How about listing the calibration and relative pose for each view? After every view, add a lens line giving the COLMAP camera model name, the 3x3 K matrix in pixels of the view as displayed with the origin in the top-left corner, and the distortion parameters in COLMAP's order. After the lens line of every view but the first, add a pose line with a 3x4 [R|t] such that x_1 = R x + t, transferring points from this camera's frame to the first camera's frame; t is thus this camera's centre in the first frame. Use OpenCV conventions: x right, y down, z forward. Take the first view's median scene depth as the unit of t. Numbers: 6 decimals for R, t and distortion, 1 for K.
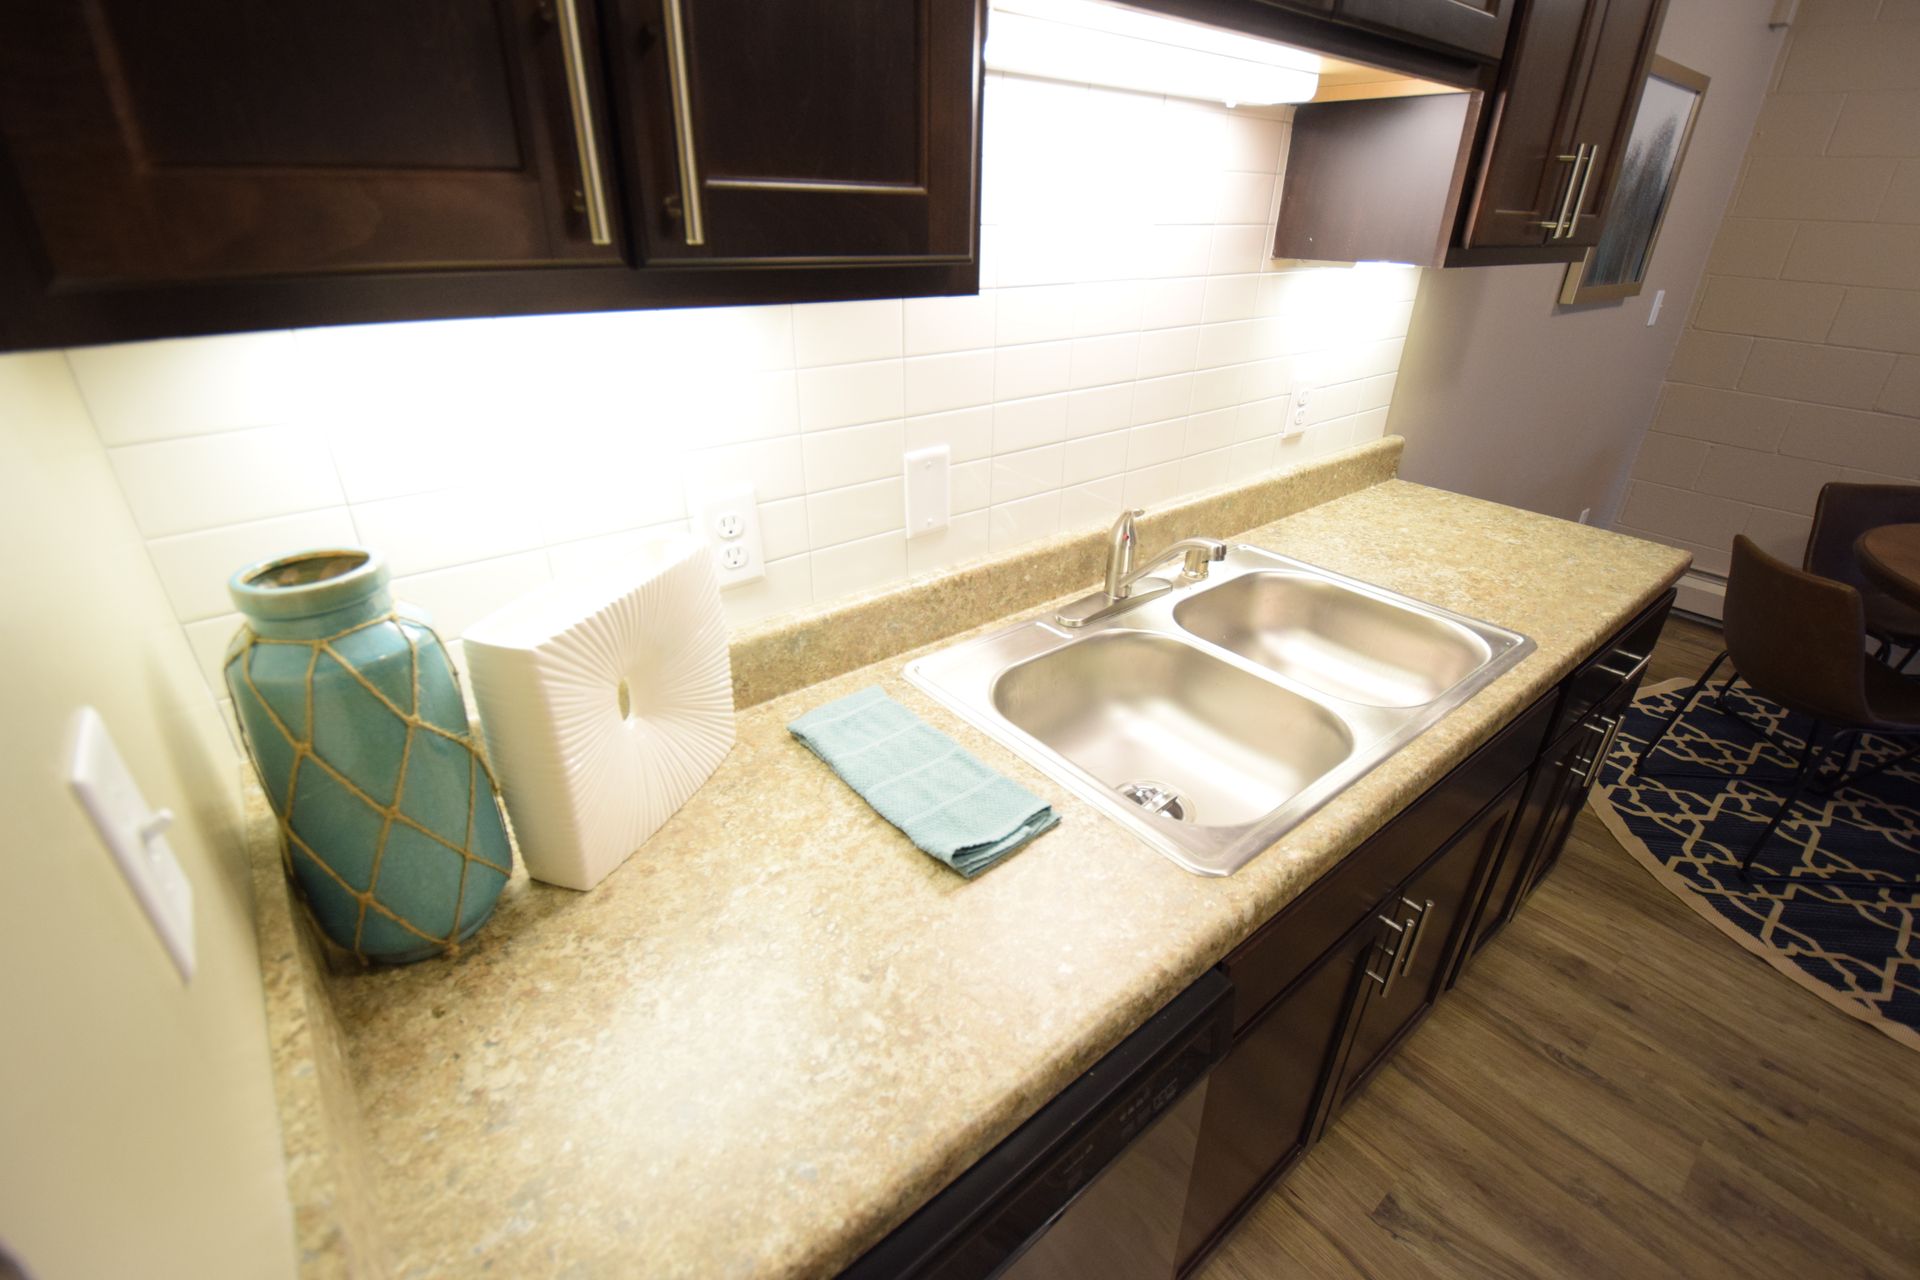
lens RADIAL K [[840.7, 0, 959.2], [0, 840.7, 632.0], [0, 0, 1]] dist [0.011465, -0.019760]
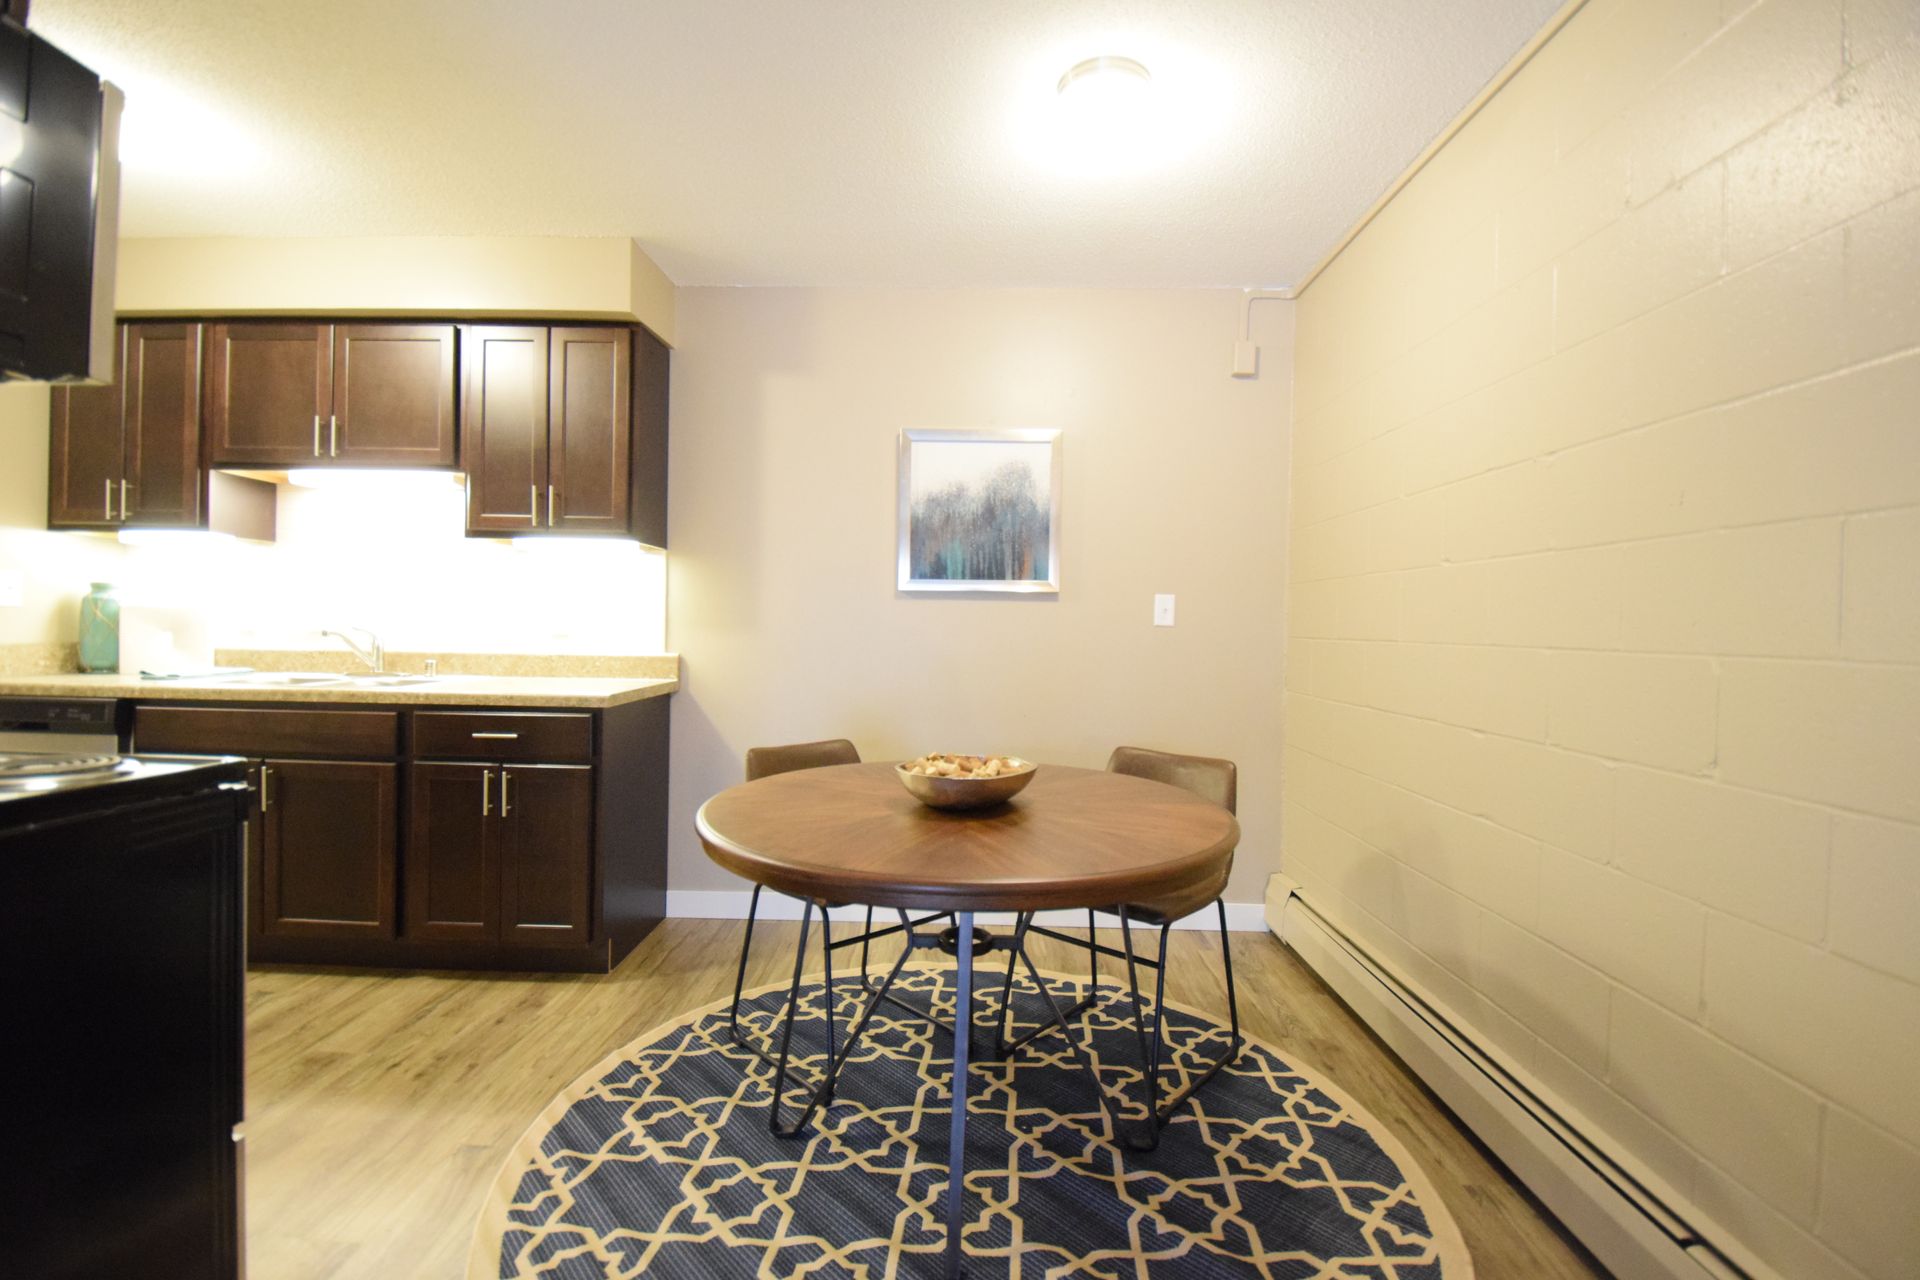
lens RADIAL K [[840.7, 0, 958.7], [0, 840.7, 636.3], [0, 0, 1]] dist [0.011465, -0.019760]
pose [[0.765013, 0.005493, -0.643991, 2.572325], [-0.294424, 0.892330, -0.342143, 0.166509], [0.572773, 0.451351, 0.684261, 0.259994]]
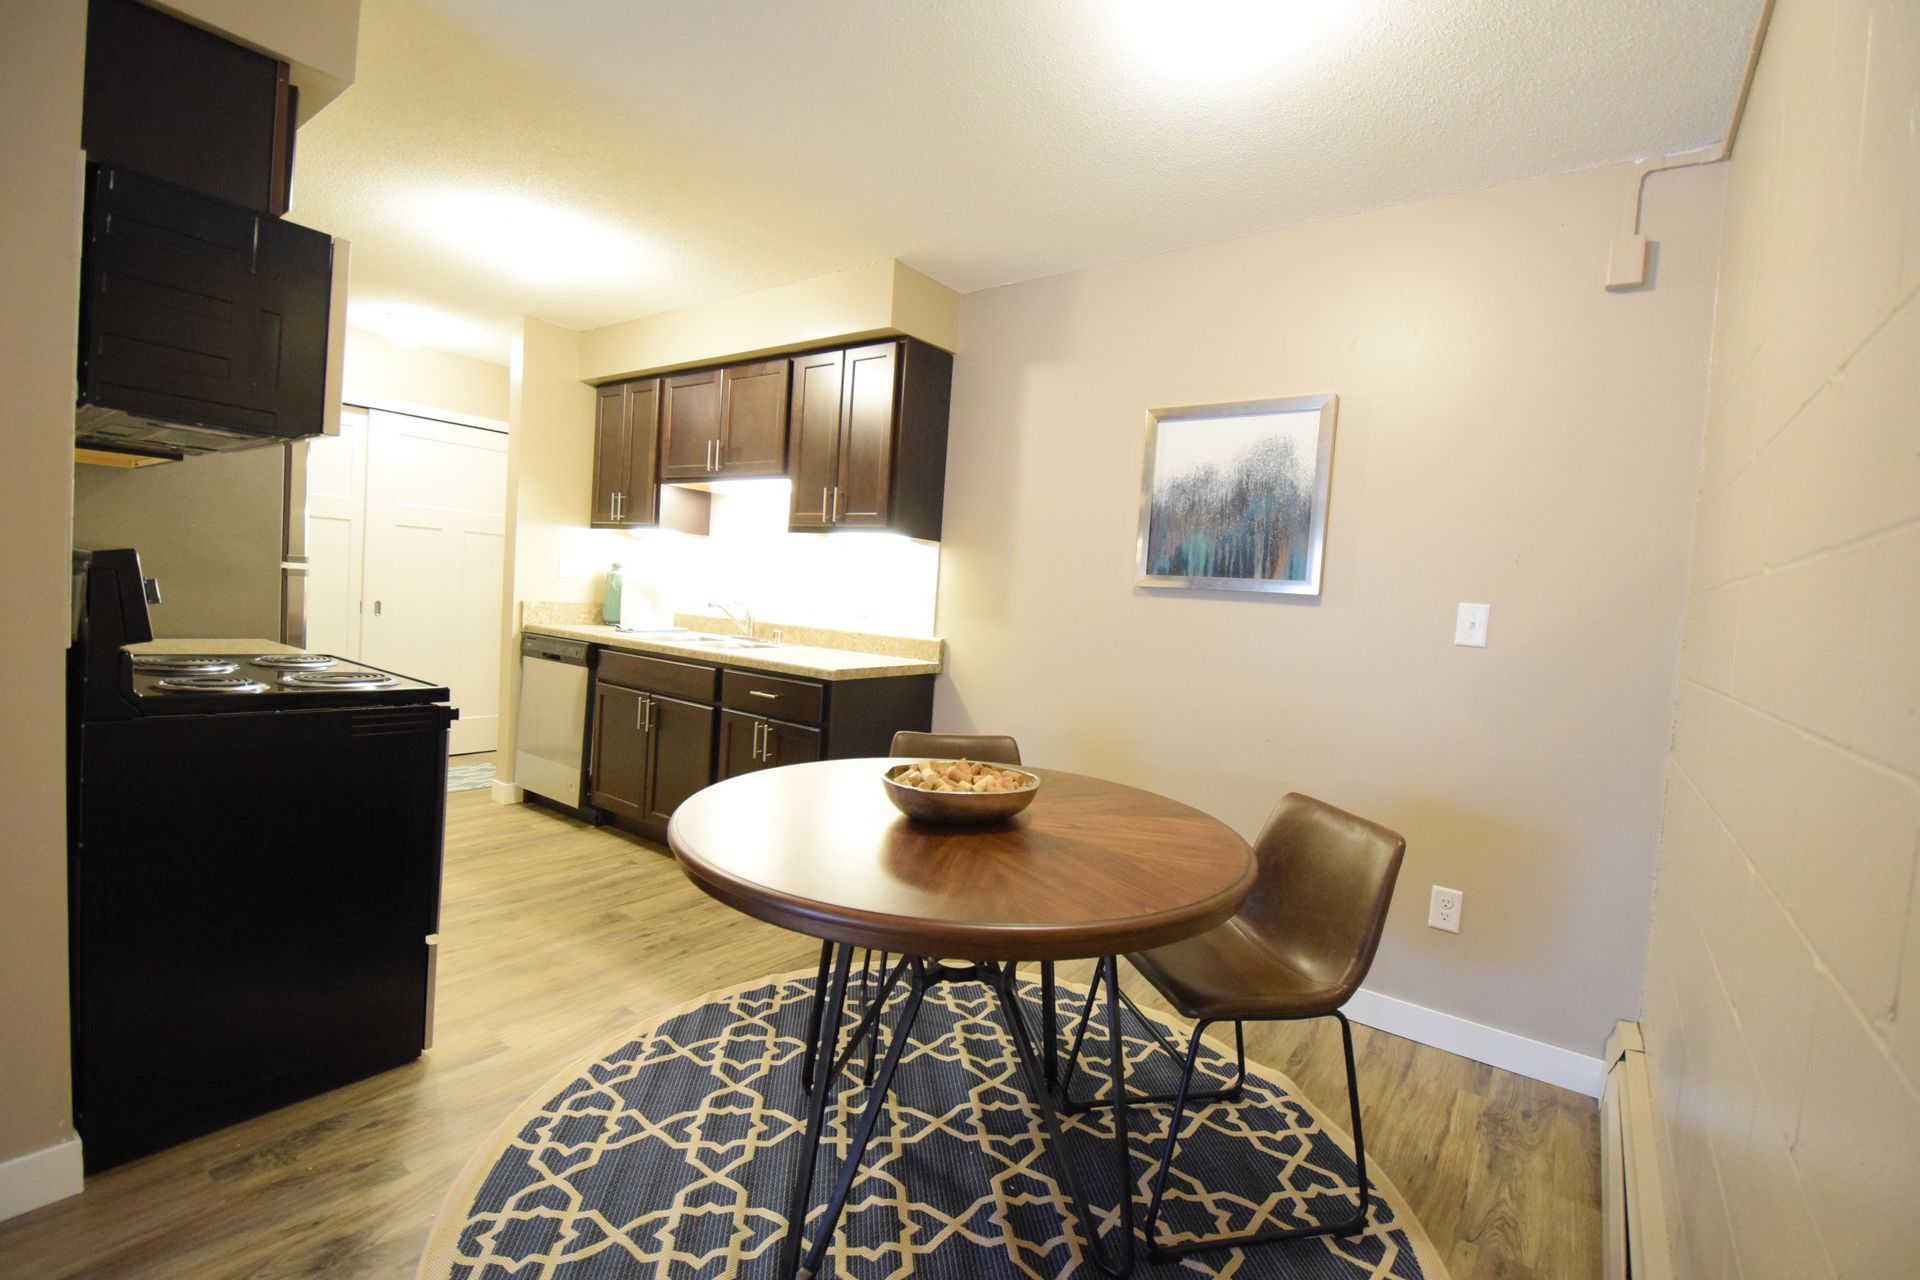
lens RADIAL K [[840.7, 0, 960.9], [0, 840.7, 634.0], [0, 0, 1]] dist [0.011465, -0.019760]
pose [[0.250991, 0.047046, -0.966846, 2.878328], [-0.490065, 0.867531, -0.085007, -0.149553], [0.834769, 0.495153, 0.240798, 0.805720]]
